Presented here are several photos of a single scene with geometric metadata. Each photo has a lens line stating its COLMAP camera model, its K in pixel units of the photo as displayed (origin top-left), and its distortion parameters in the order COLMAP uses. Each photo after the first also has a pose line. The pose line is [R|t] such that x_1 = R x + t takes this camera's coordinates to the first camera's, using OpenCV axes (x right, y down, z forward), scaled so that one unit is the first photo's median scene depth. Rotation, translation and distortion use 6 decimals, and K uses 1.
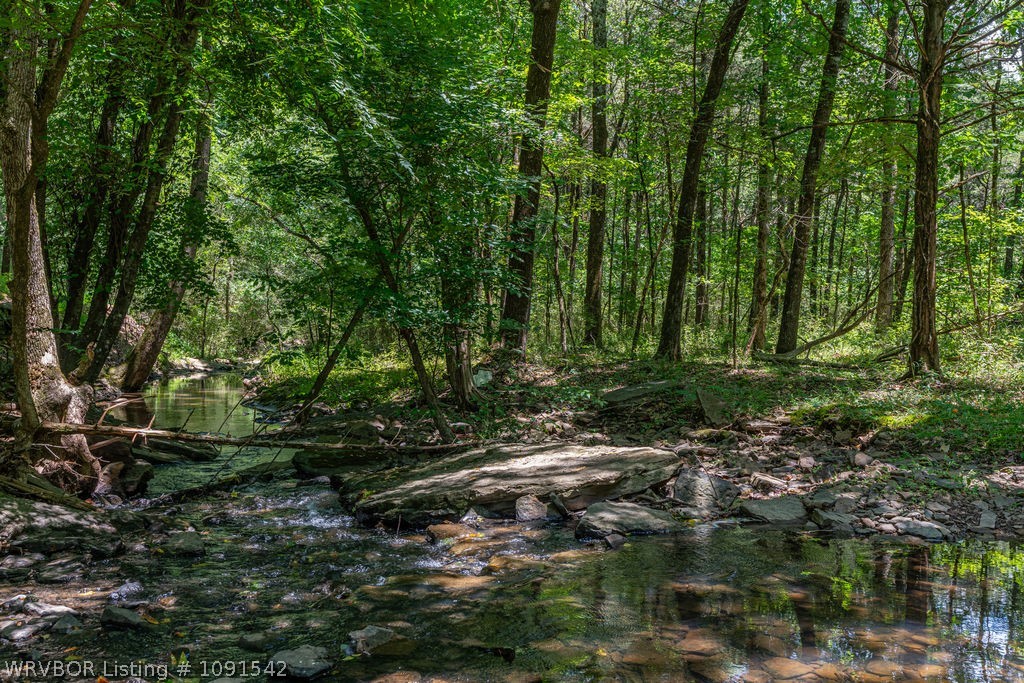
lens RADIAL K [[1003.3, 0, 512.1], [0, 1003.3, 342.6], [0, 0, 1]] dist [-0.003142, 0.000000]
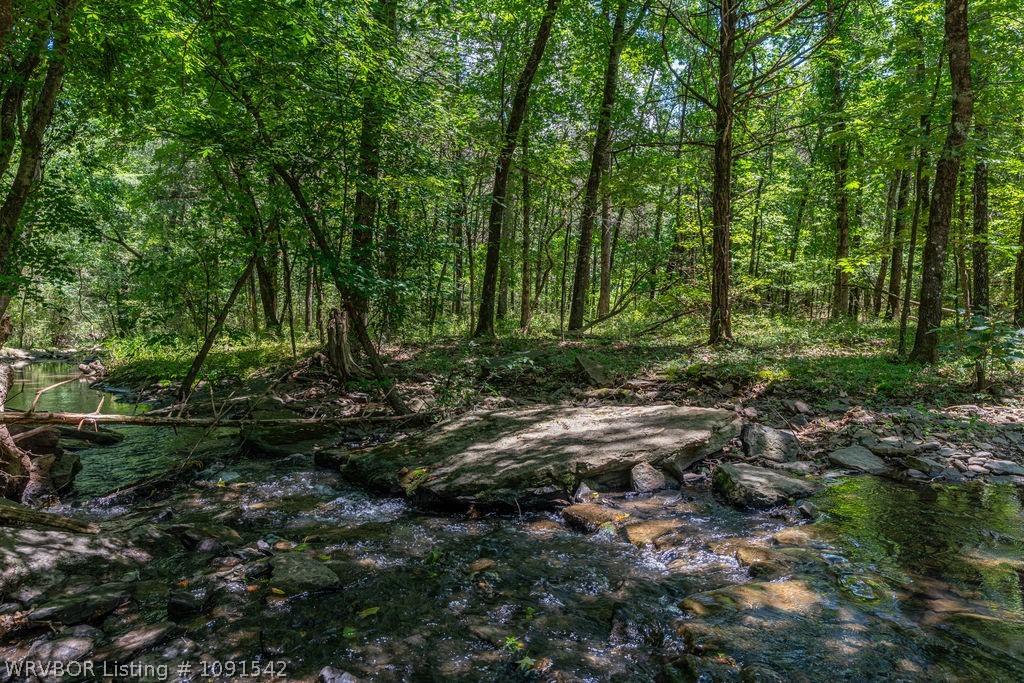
lens RADIAL K [[718.3, 0, 511.6], [0, 718.3, 339.2], [0, 0, 1]] dist [-0.002763, 0.002230]
pose [[0.944742, -0.019131, 0.327257, -0.226963], [0.016282, 0.999802, 0.011444, 0.022200], [-0.327411, -0.005483, 0.944866, 0.311985]]
